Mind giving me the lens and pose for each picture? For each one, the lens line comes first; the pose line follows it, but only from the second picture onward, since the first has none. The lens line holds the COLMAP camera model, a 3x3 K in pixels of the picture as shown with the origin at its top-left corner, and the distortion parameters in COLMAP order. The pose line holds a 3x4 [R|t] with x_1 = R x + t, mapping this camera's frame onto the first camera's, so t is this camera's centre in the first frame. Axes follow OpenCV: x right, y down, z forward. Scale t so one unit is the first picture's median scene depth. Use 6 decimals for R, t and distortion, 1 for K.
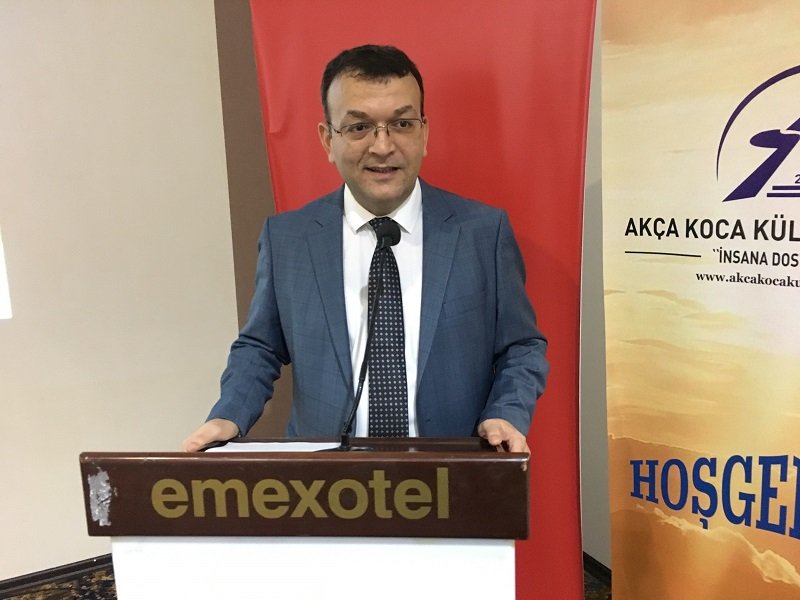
lens RADIAL K [[706.6, 0, 400.0], [0, 706.6, 300.0], [0, 0, 1]] dist [0.079982, -0.116435]
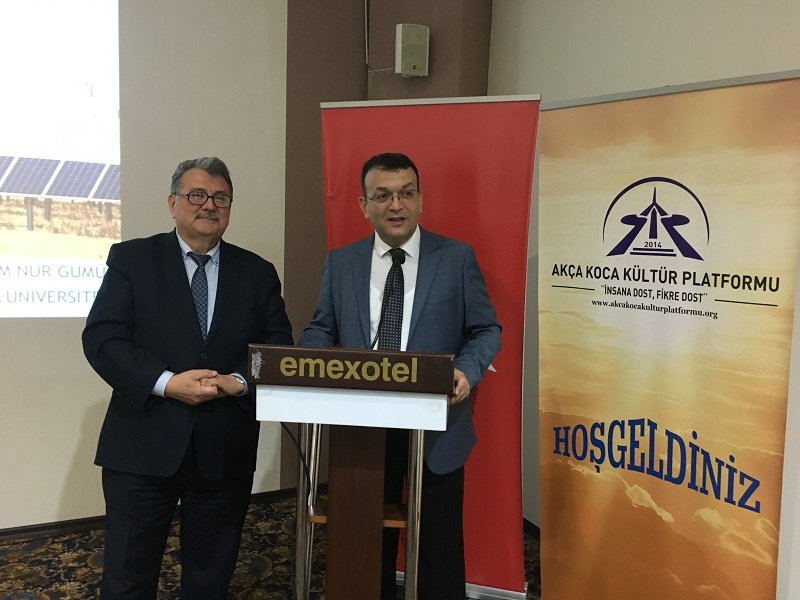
lens RADIAL K [[706.6, 0, 400.0], [0, 706.6, 300.0], [0, 0, 1]] dist [0.079982, -0.116435]
pose [[0.997703, 0.062460, -0.026220, 0.030765], [-0.064385, 0.994675, -0.080479, 0.120684], [0.021053, 0.081983, 0.996411, -0.606519]]
